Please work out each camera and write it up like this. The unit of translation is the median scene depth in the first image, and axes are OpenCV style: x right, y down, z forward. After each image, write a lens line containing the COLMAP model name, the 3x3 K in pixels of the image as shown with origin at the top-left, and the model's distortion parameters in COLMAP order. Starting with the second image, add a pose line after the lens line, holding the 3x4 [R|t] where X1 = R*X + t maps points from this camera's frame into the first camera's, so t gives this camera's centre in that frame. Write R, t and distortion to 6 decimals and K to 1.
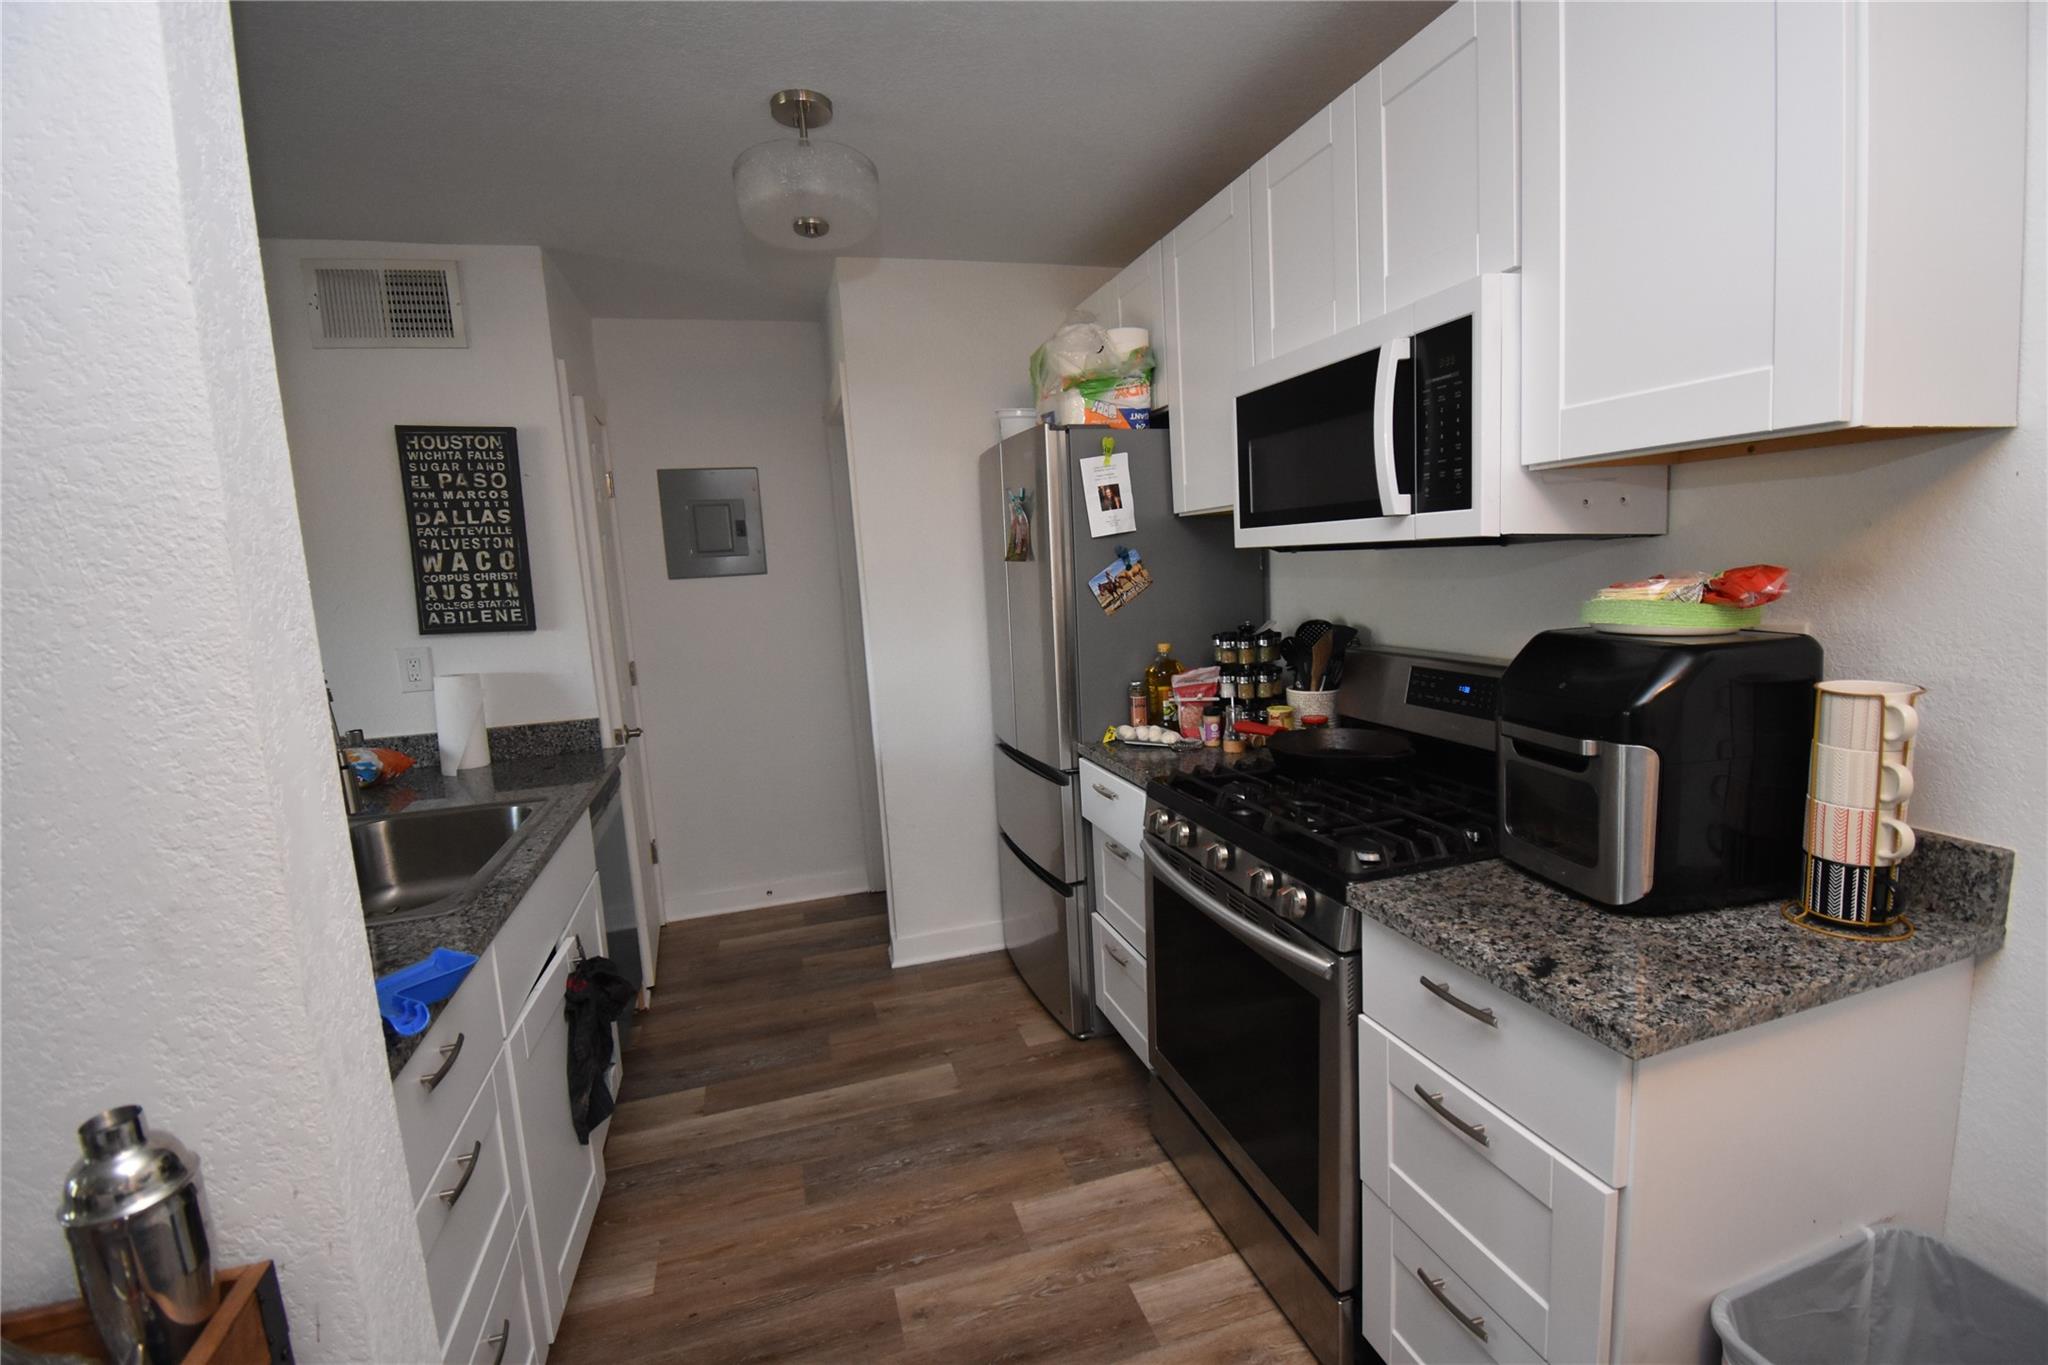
lens RADIAL K [[898.5, 0, 1025.8], [0, 898.5, 675.1], [0, 0, 1]] dist [0.009711, -0.018985]
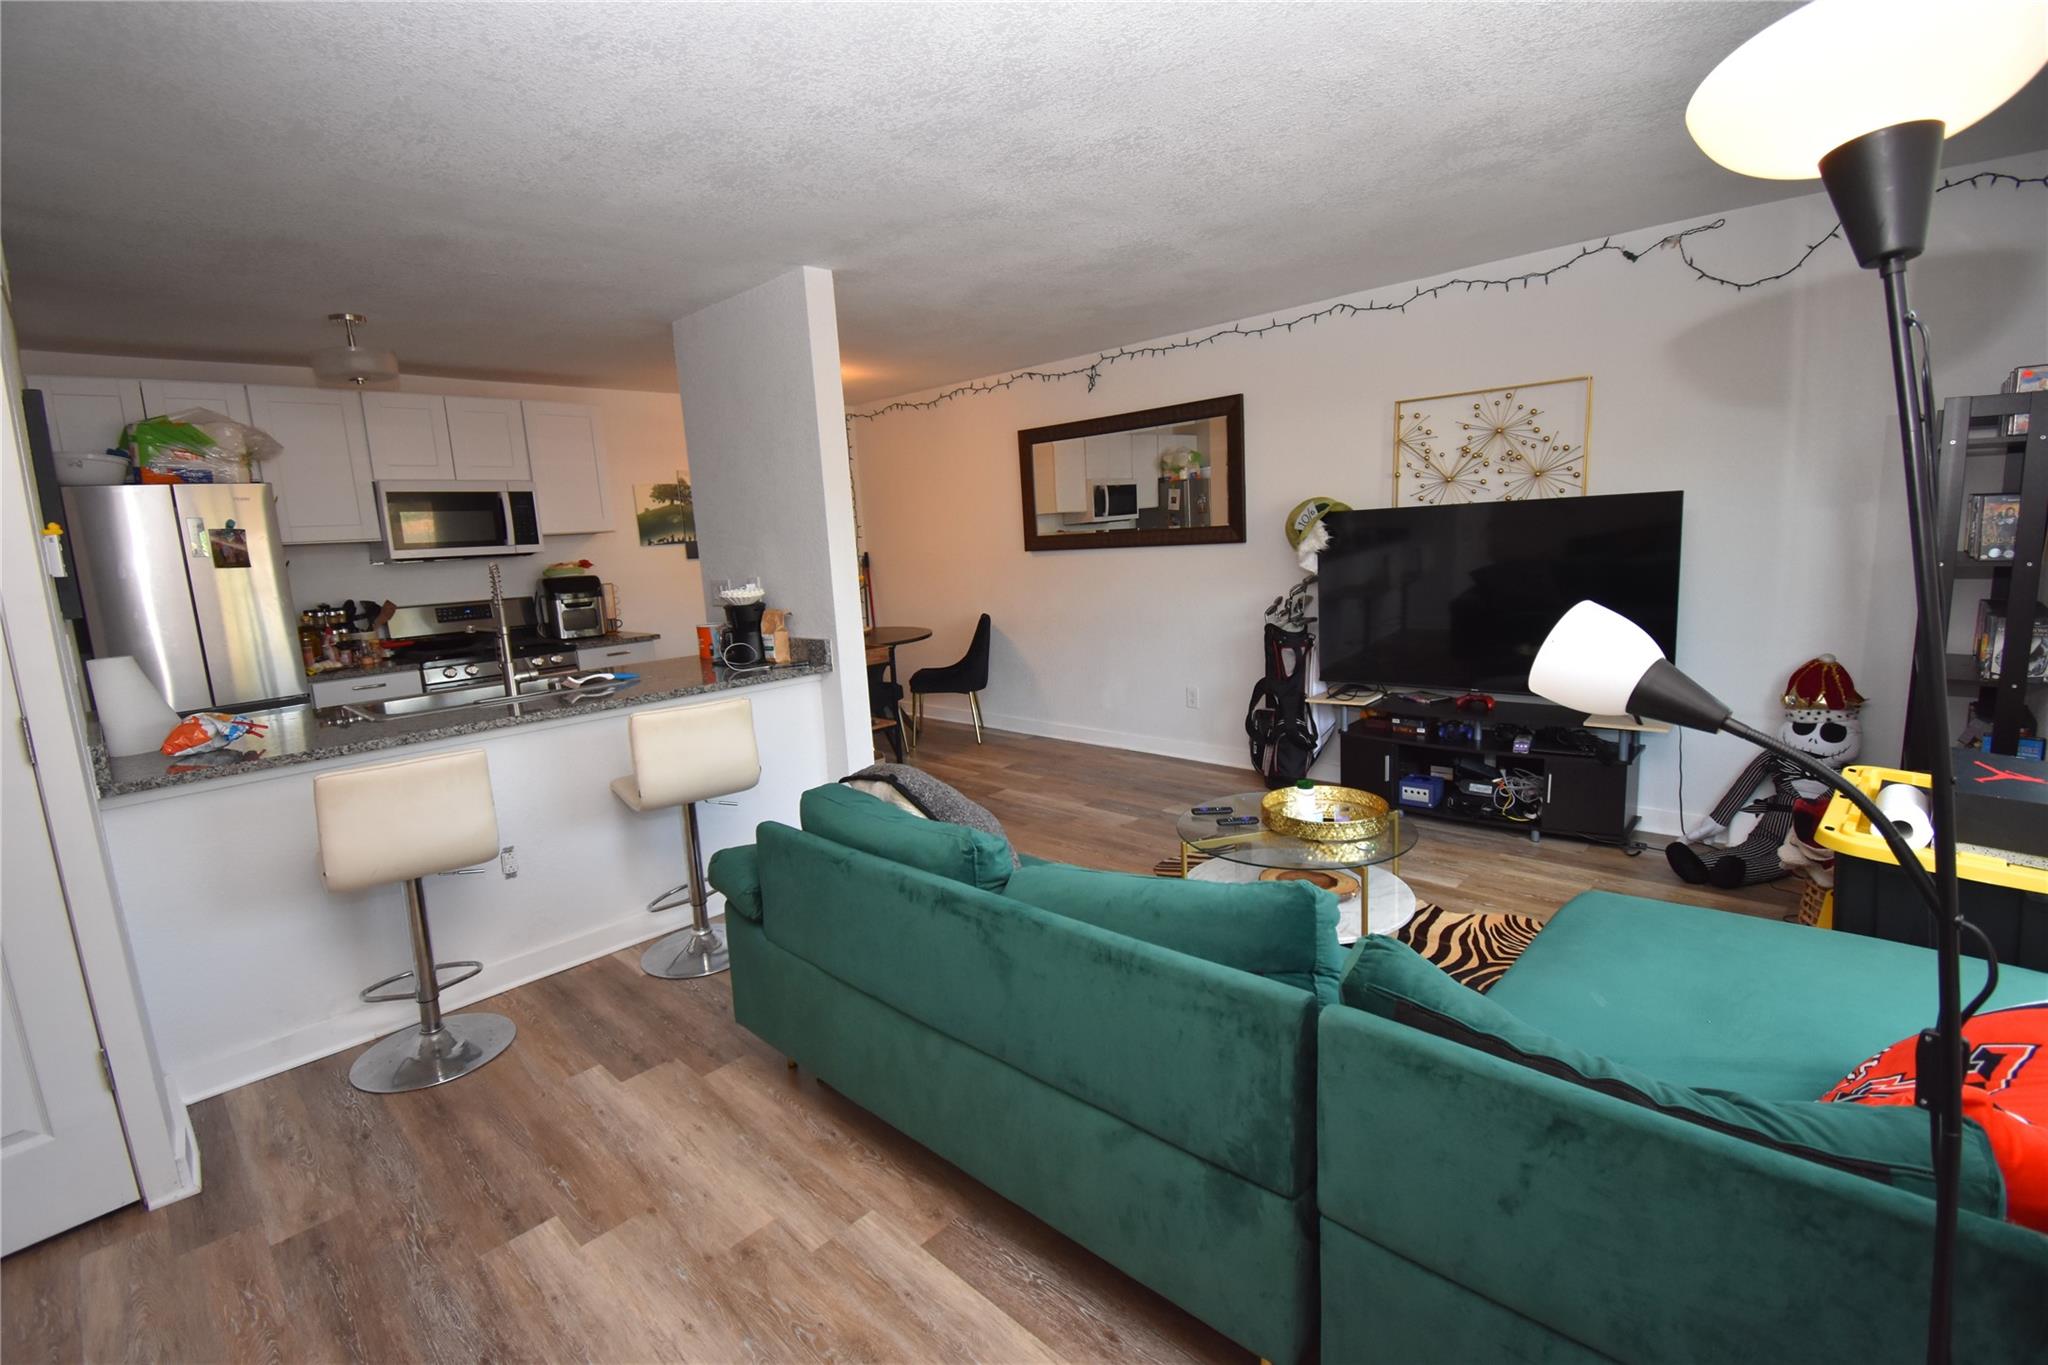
lens RADIAL K [[898.5, 0, 1025.8], [0, 898.5, 675.1], [0, 0, 1]] dist [0.009711, -0.018985]
pose [[-0.481486, -0.054784, 0.874740, -1.933338], [0.196364, 0.965930, 0.168580, 0.051723], [-0.854173, 0.252937, -0.454324, 0.595356]]
